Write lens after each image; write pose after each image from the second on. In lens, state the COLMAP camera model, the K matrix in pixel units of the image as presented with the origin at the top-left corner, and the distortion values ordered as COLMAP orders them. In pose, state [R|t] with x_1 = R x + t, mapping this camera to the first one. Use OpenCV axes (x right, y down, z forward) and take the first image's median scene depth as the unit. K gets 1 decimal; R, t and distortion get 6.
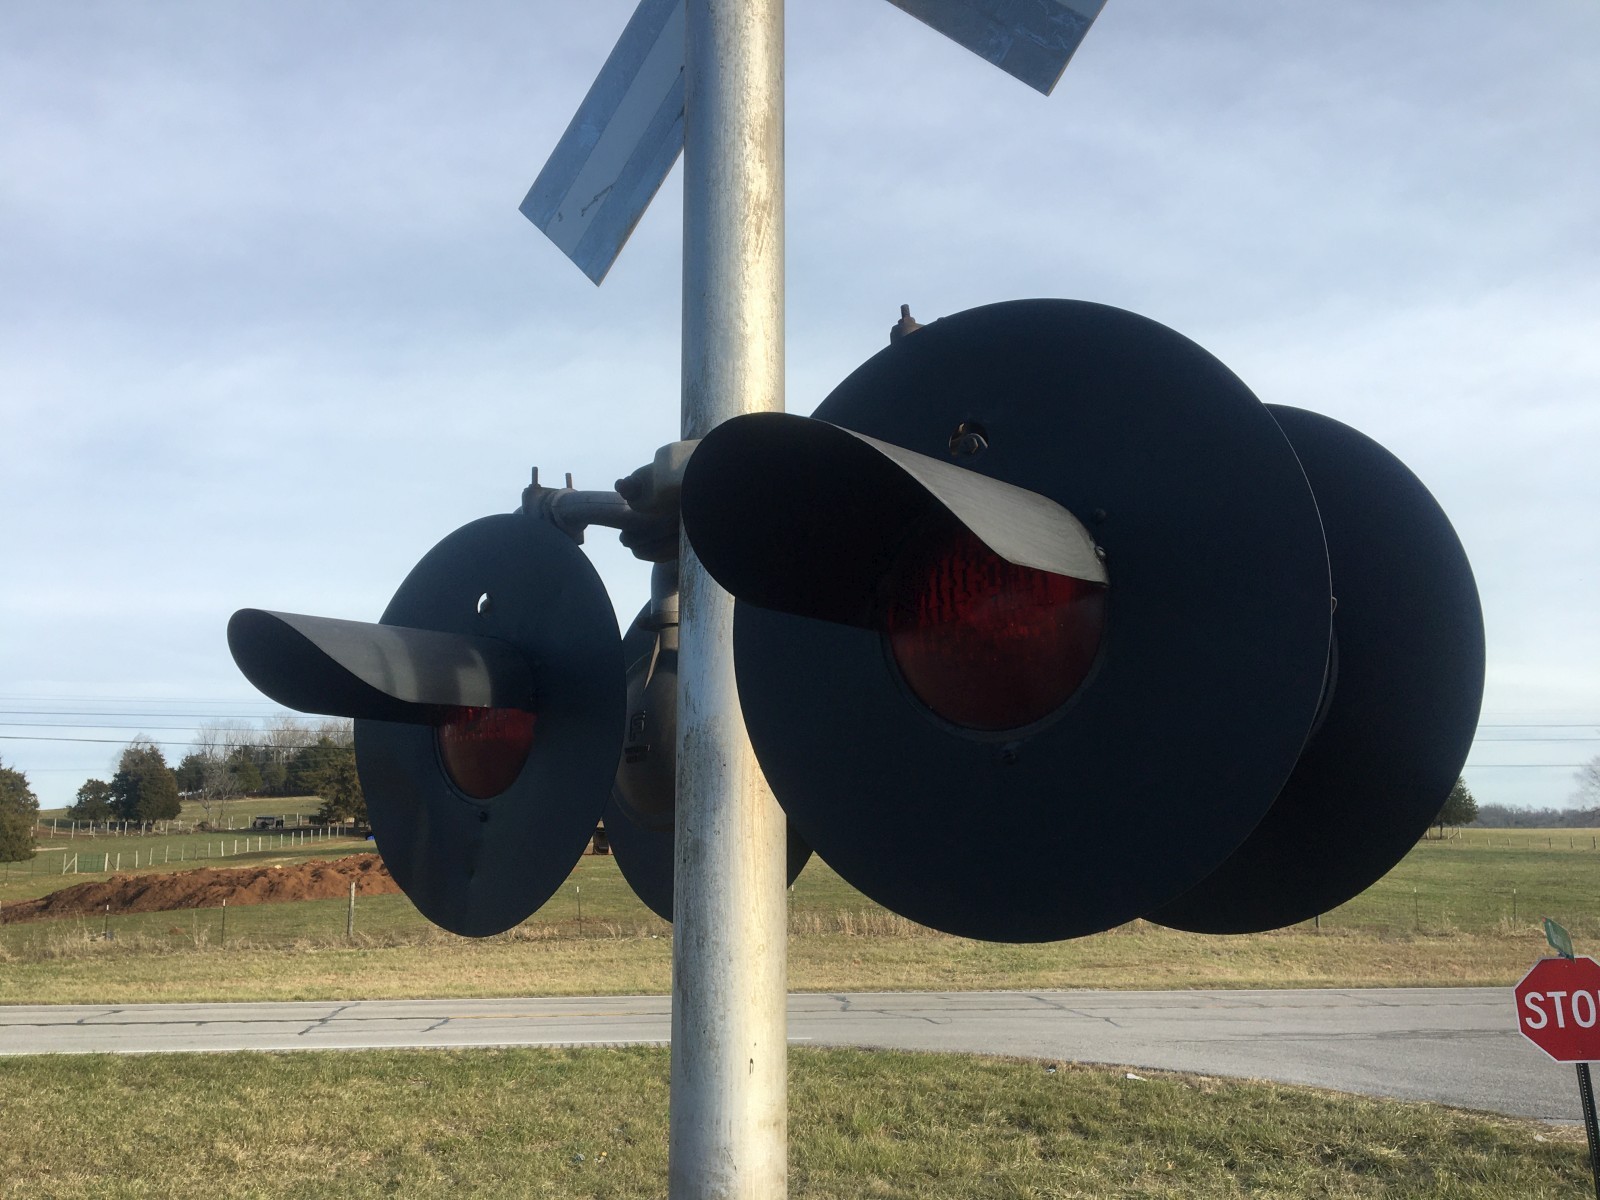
lens RADIAL K [[1362.6, 0, 800.0], [0, 1362.6, 600.0], [0, 0, 1]] dist [0.091761, -0.143504]
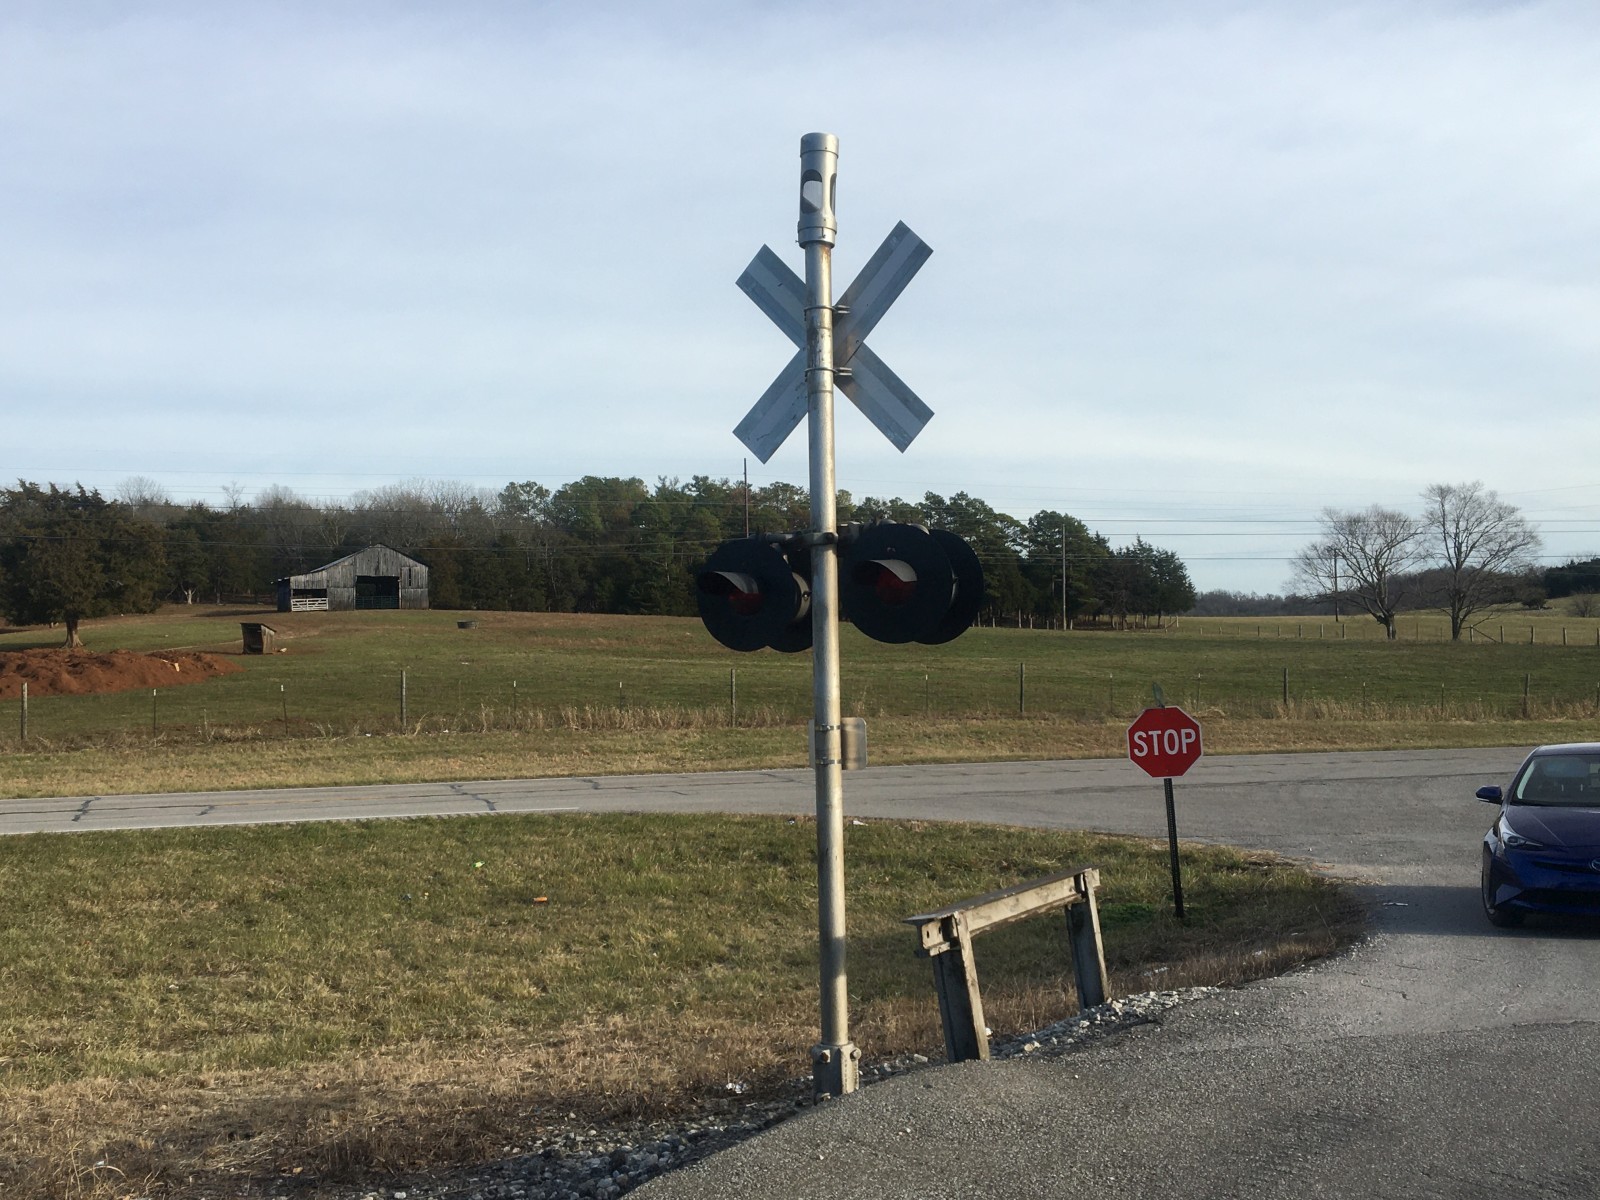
lens RADIAL K [[1640.1, 0, 800.0], [0, 1640.1, 600.0], [0, 0, 1]] dist [0.105934, -0.007259]
pose [[0.978121, -0.002501, 0.208021, -0.087356], [-0.029062, 0.988480, 0.148538, -0.048849], [-0.205996, -0.151334, 0.966780, -0.286545]]
